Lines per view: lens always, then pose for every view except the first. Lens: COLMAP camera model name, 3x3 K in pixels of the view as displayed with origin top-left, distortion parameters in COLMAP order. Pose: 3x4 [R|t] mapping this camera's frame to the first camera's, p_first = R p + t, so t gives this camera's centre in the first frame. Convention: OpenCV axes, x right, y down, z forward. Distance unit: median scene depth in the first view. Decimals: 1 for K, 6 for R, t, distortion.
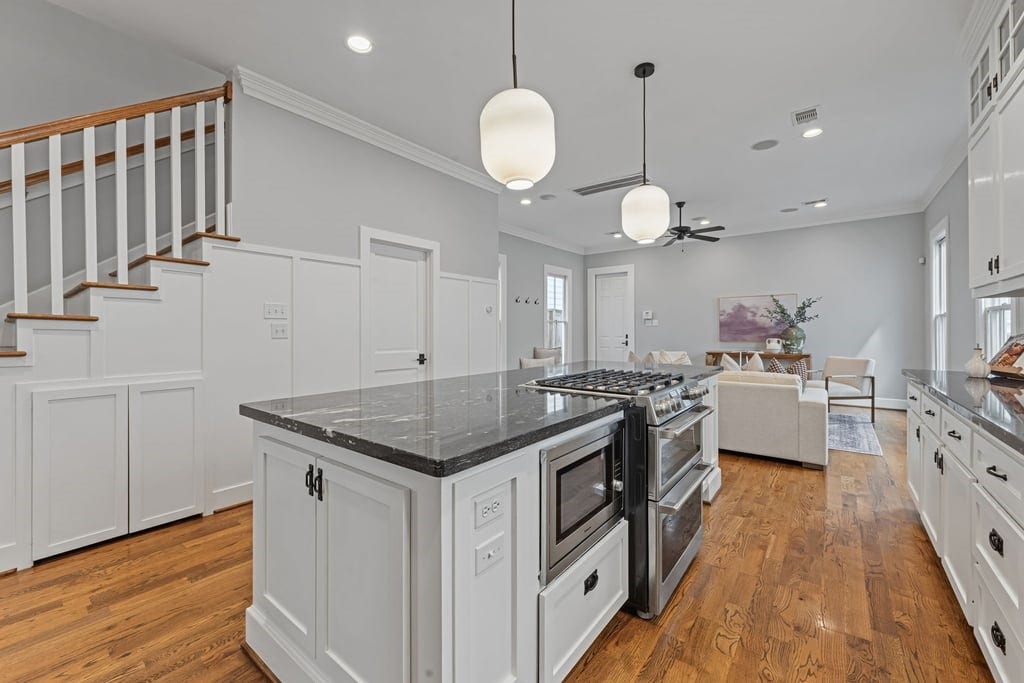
lens RADIAL K [[409.0, 0, 503.6], [0, 409.0, 333.0], [0, 0, 1]] dist [-0.003220, -0.000542]
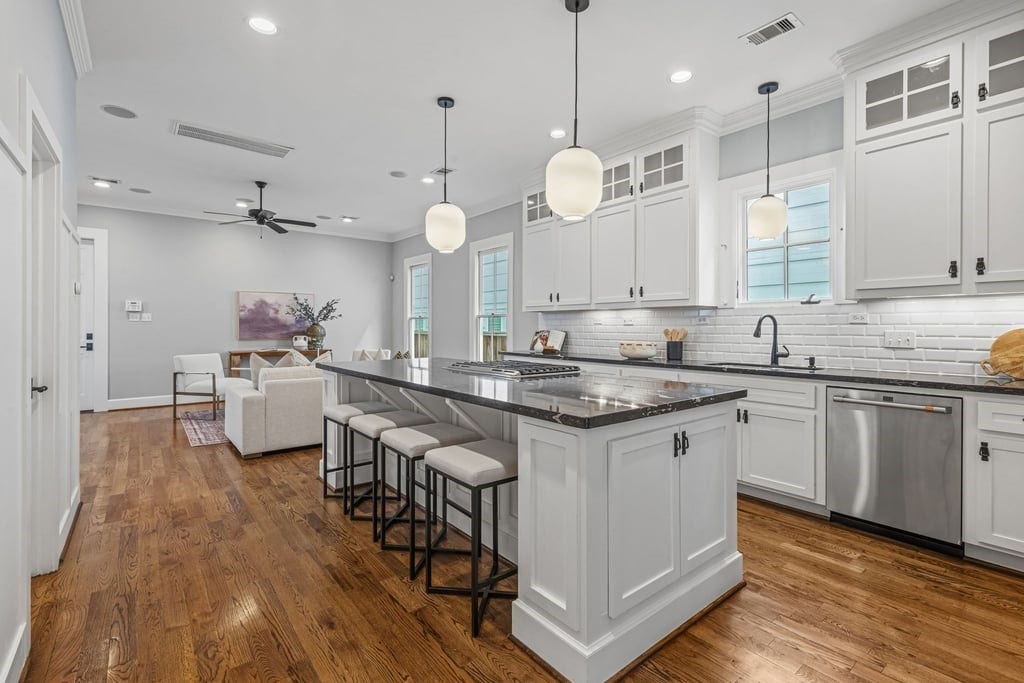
lens RADIAL K [[468.9, 0, 515.0], [0, 468.9, 327.5], [0, 0, 1]] dist [0.003115, -0.001895]
pose [[0.207389, 0.002980, 0.978254, -0.380546], [0.003193, 0.999988, -0.003723, -0.001324], [-0.978253, 0.003896, 0.207377, 0.221908]]
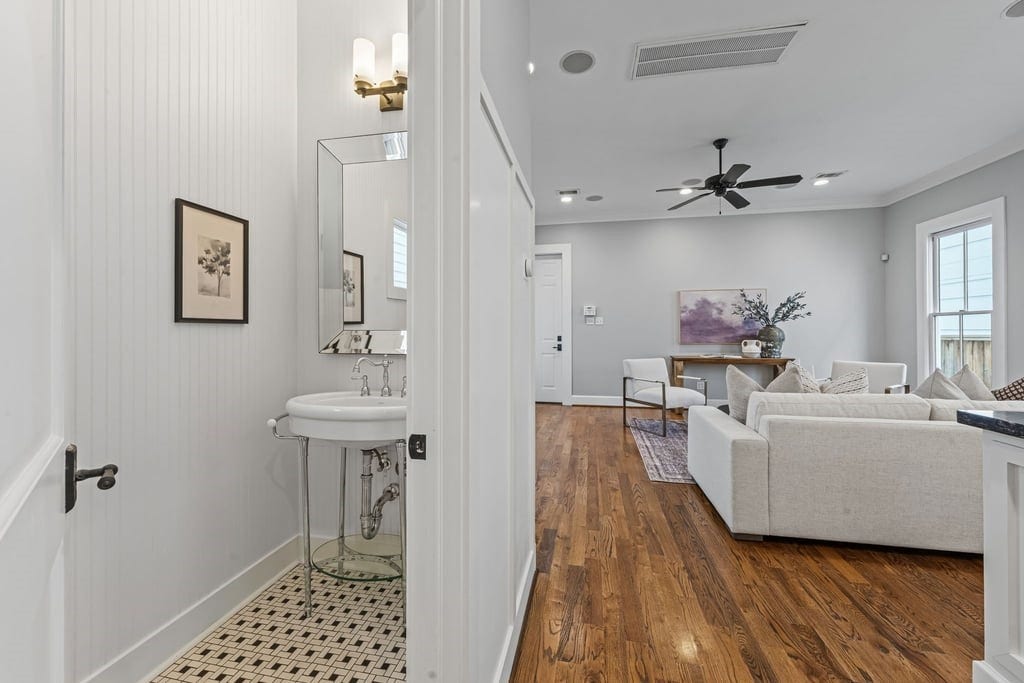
lens RADIAL K [[396.0, 0, 510.0], [0, 396.0, 329.2], [0, 0, 1]] dist [-0.001746, -0.000406]
pose [[0.884422, 0.005200, 0.466658, -0.157343], [0.001346, 0.999905, -0.013693, 0.001446], [-0.466685, 0.012738, 0.884332, 0.504971]]
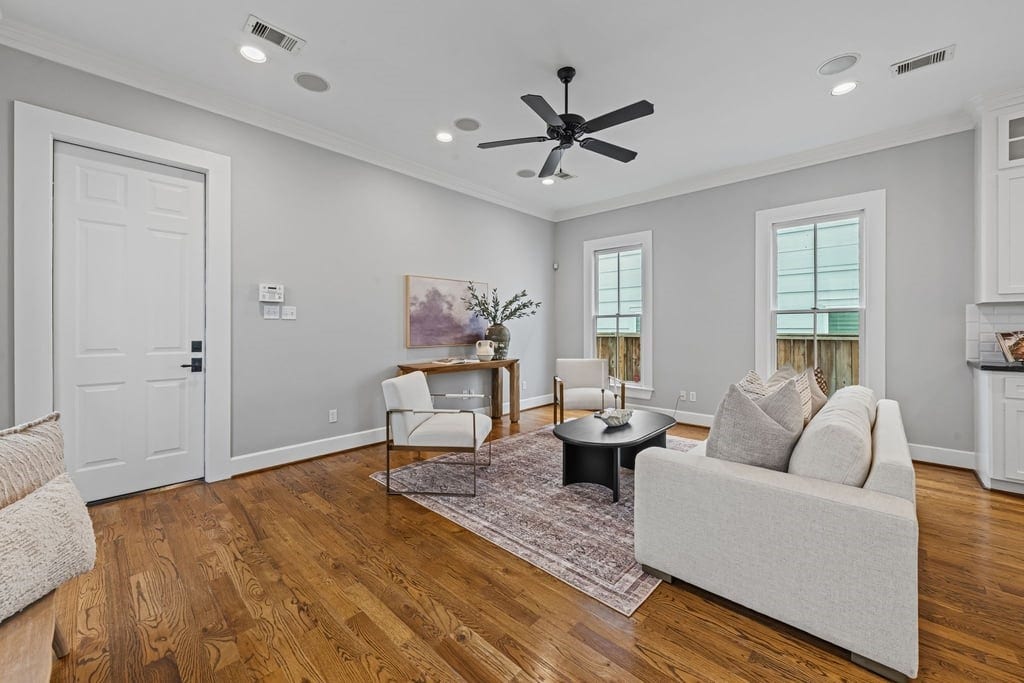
lens RADIAL K [[396.0, 0, 516.9], [0, 396.0, 327.7], [0, 0, 1]] dist [-0.001746, -0.000406]
pose [[0.057903, 0.004432, 0.998312, -0.044334], [0.007407, 0.999961, -0.004869, -0.005746], [-0.998295, 0.007676, 0.057868, 0.892109]]
